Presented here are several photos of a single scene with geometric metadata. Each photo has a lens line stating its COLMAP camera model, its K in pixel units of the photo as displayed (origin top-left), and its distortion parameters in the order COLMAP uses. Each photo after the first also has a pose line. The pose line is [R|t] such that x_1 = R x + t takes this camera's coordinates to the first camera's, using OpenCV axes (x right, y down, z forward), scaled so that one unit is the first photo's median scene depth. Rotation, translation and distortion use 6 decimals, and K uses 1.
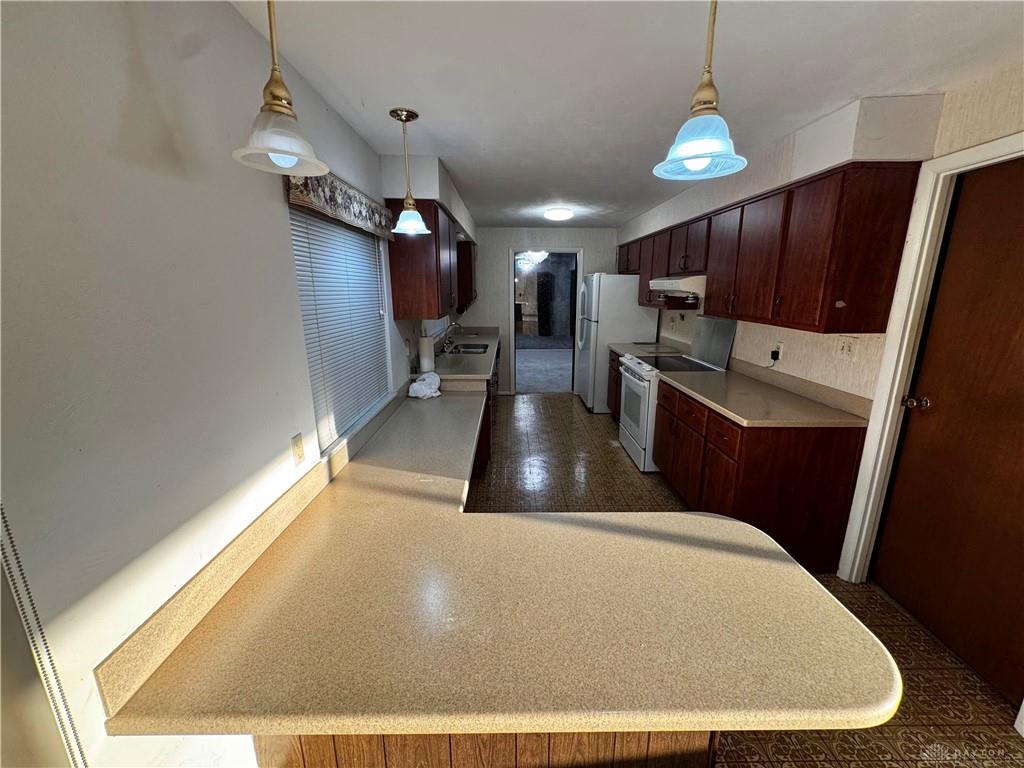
lens RADIAL K [[405.5, 0, 514.1], [0, 405.5, 383.3], [0, 0, 1]] dist [0.002354, -0.000021]
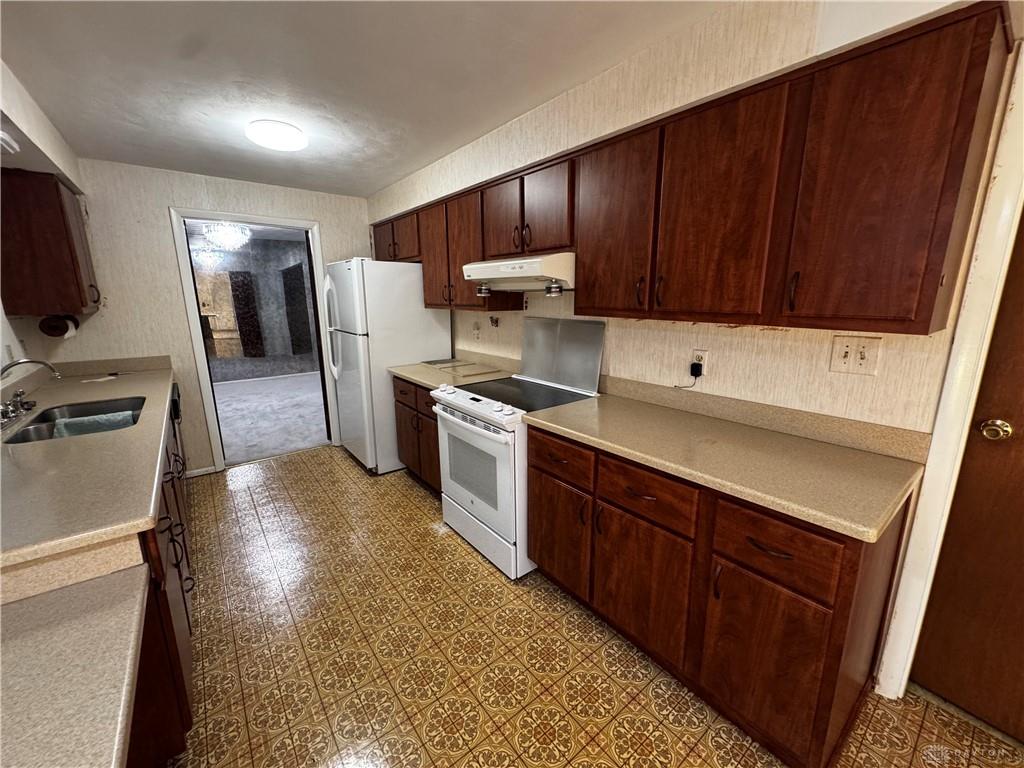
lens RADIAL K [[405.5, 0, 506.9], [0, 405.5, 382.1], [0, 0, 1]] dist [0.002354, -0.000021]
pose [[0.795283, -0.130879, 0.591943, -0.007256], [0.144825, 0.989163, 0.024129, -0.072478], [-0.588686, 0.066539, 0.805619, 0.421719]]
